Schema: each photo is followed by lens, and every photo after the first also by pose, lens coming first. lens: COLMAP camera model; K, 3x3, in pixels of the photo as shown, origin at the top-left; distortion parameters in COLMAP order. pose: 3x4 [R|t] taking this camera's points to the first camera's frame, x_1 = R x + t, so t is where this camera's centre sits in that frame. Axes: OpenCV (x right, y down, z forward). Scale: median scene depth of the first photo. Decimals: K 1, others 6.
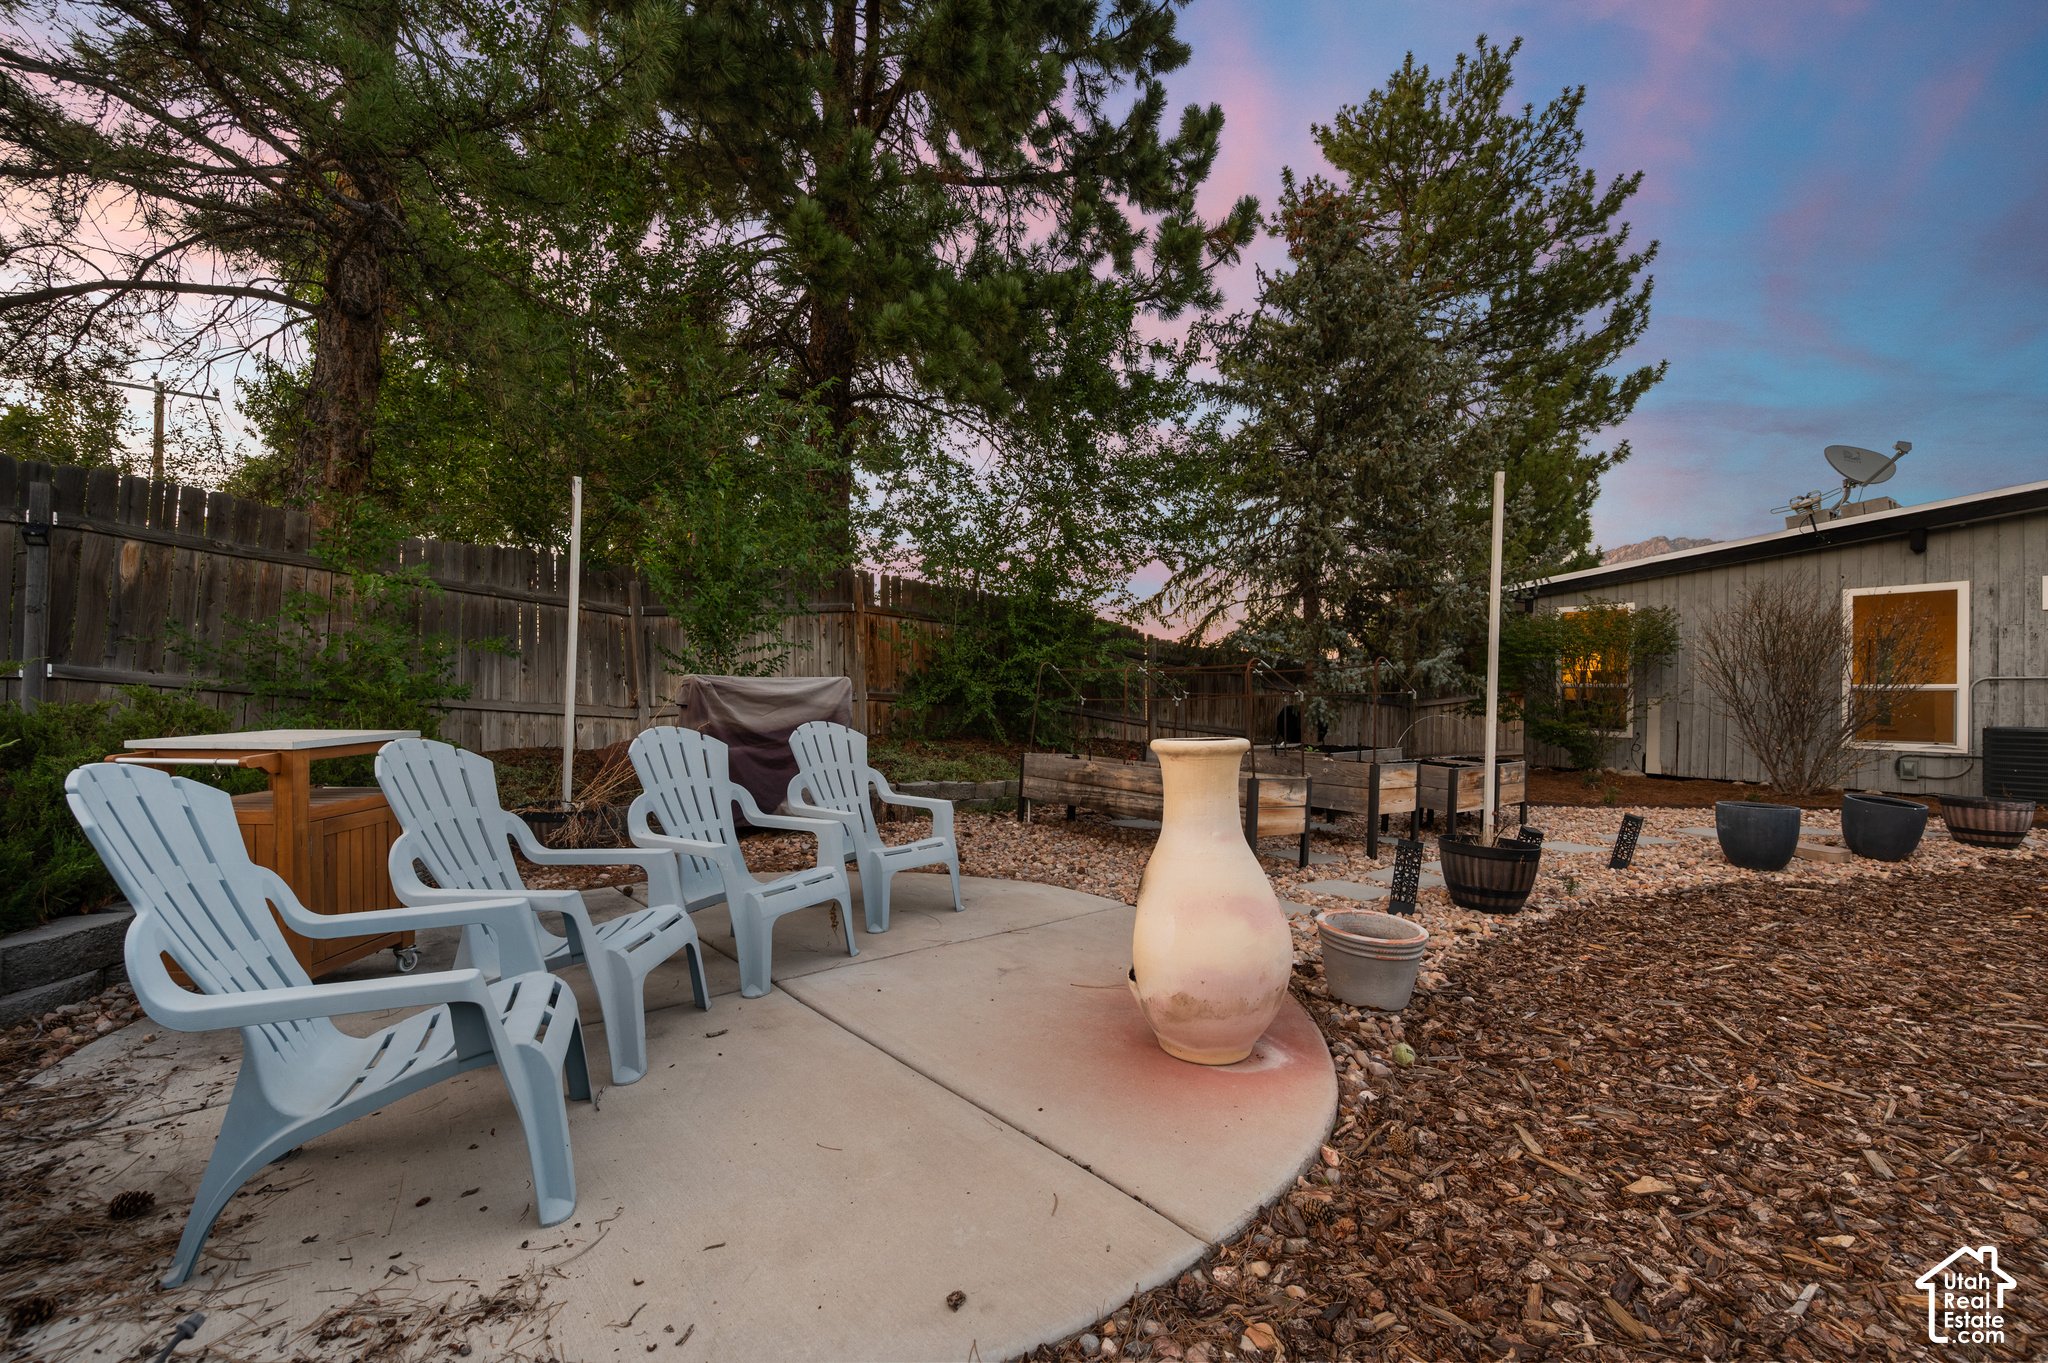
lens RADIAL K [[814.8, 0, 1026.9], [0, 814.8, 694.2], [0, 0, 1]] dist [0.001099, 0.000397]
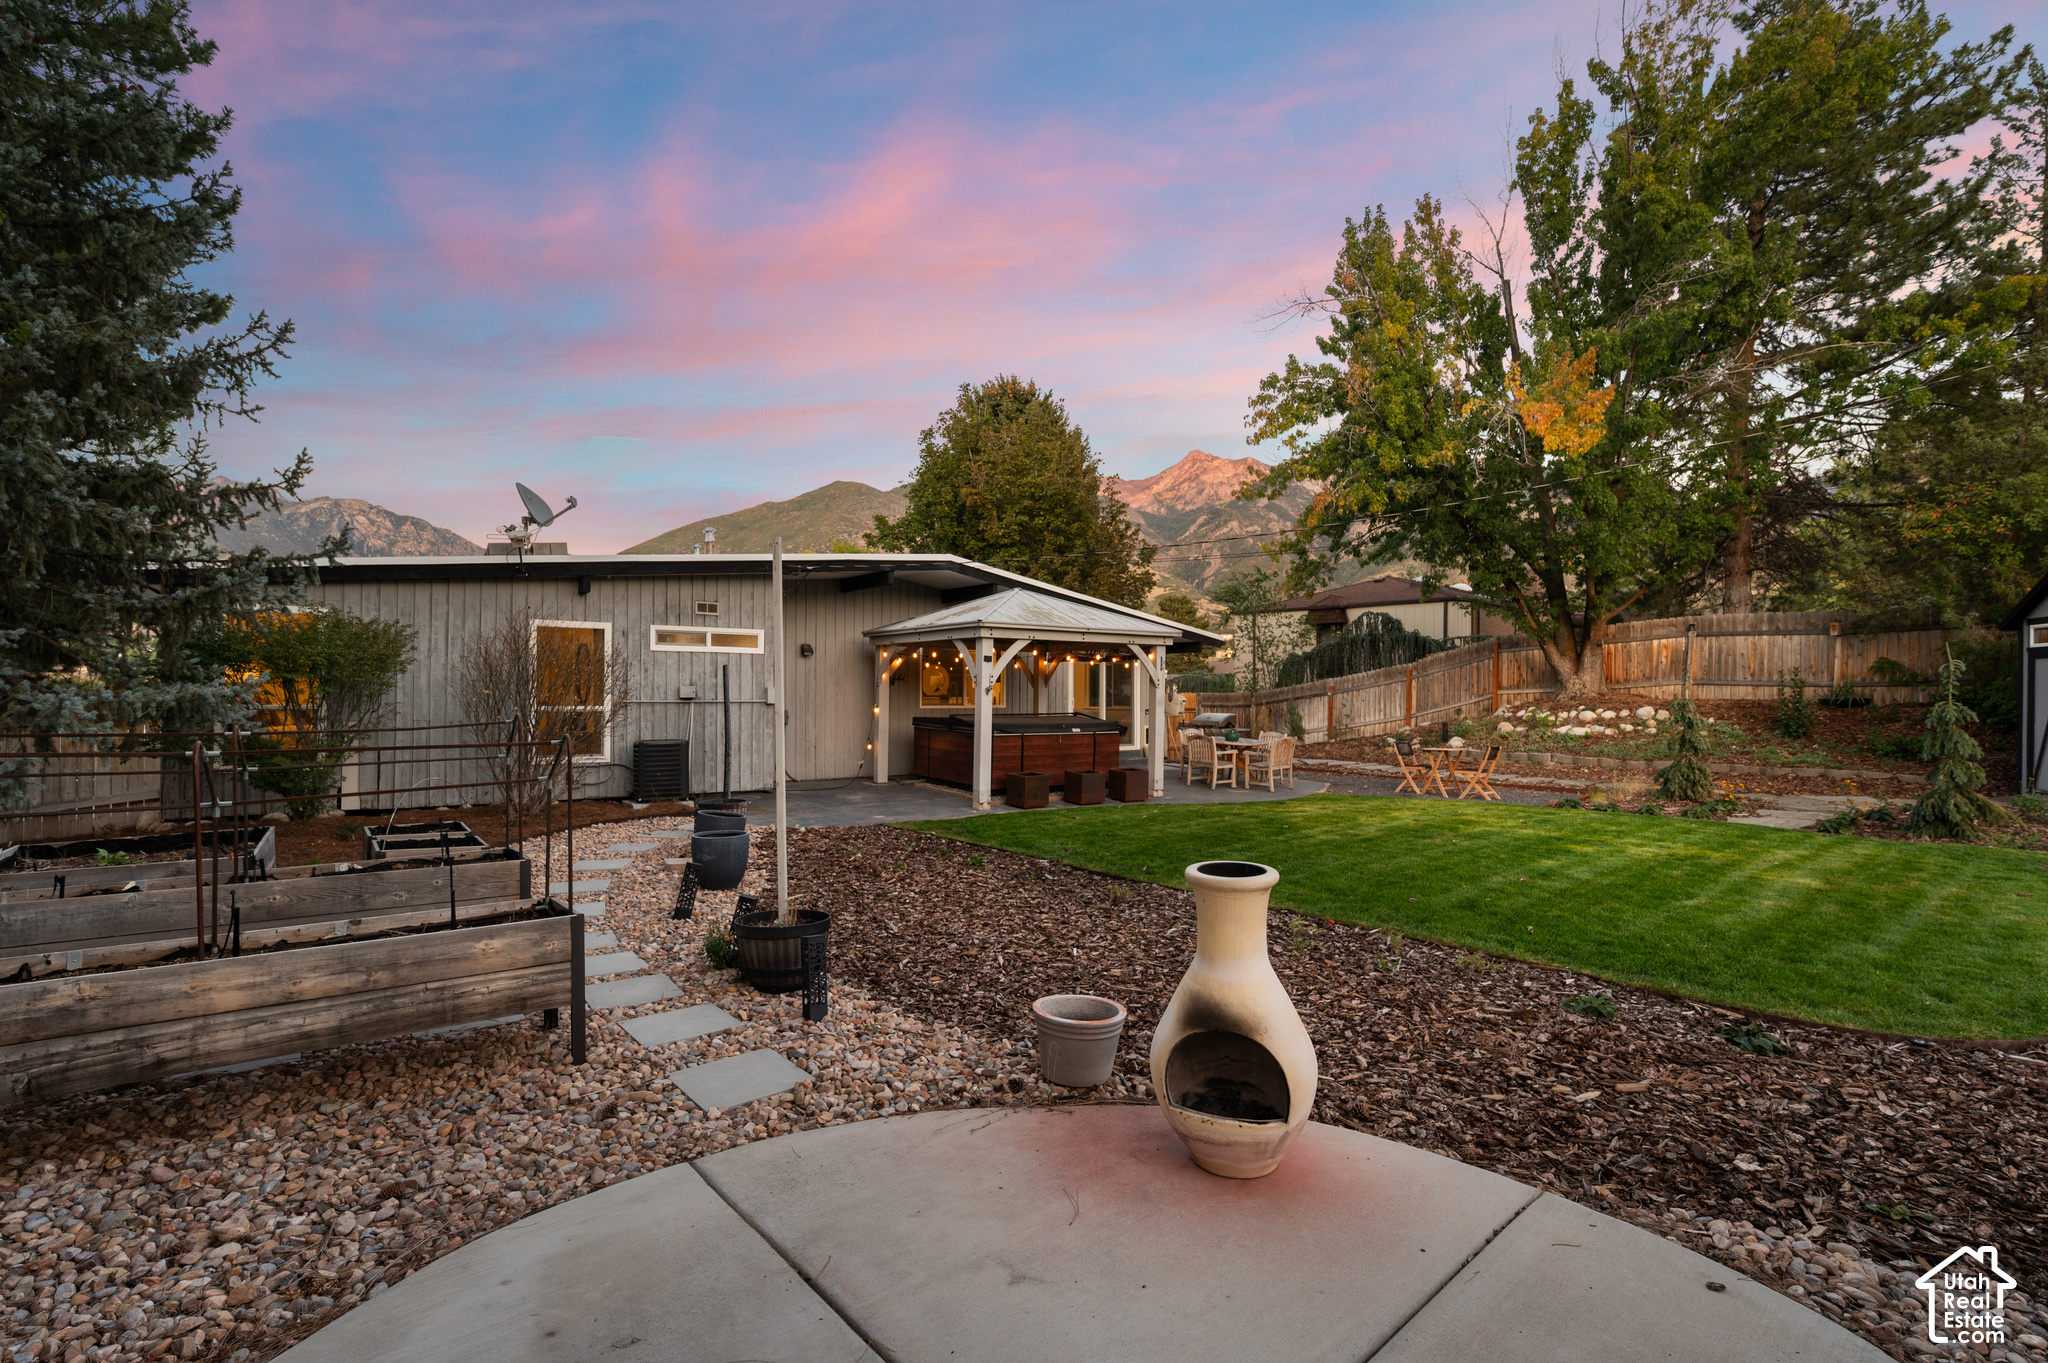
lens RADIAL K [[943.8, 0, 1026.5], [0, 943.8, 689.6], [0, 0, 1]] dist [0.005221, 0.000748]
pose [[-0.008668, -0.003367, 0.999957, -0.264952], [-0.010477, 0.999940, 0.003276, -0.044907], [-0.999908, -0.010448, -0.008702, 0.350027]]
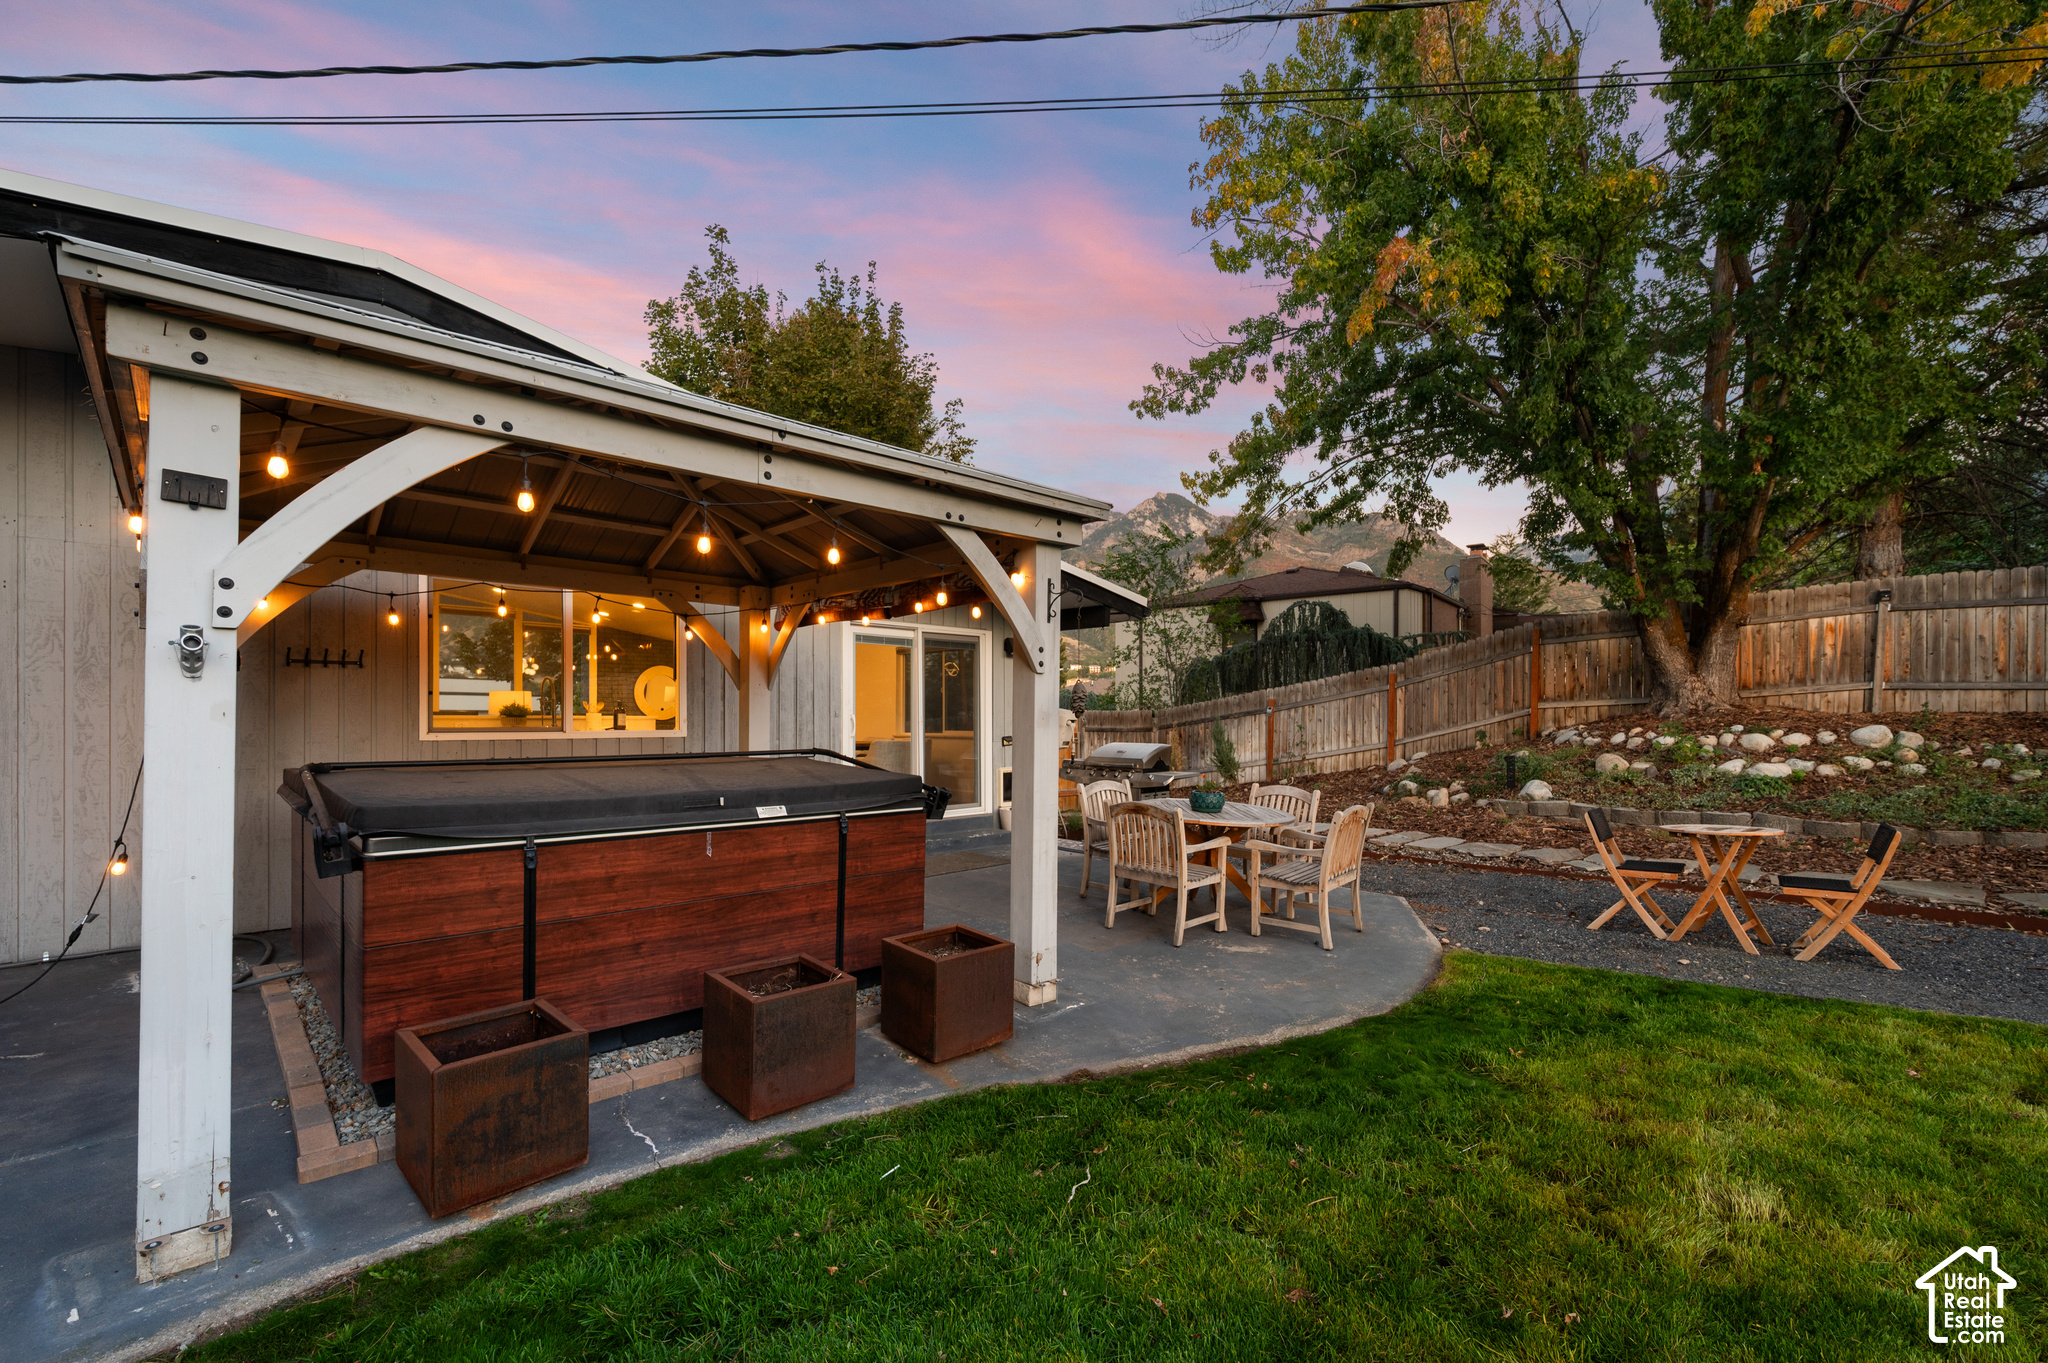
lens RADIAL K [[879.1, 0, 1030.3], [0, 879.1, 725.6], [0, 0, 1]] dist [0.001541, -0.000064]
pose [[-0.165812, -0.013232, 0.986069, 0.795867], [-0.006333, 0.999904, 0.012353, -0.023122], [-0.986137, -0.004196, -0.165880, 0.207634]]
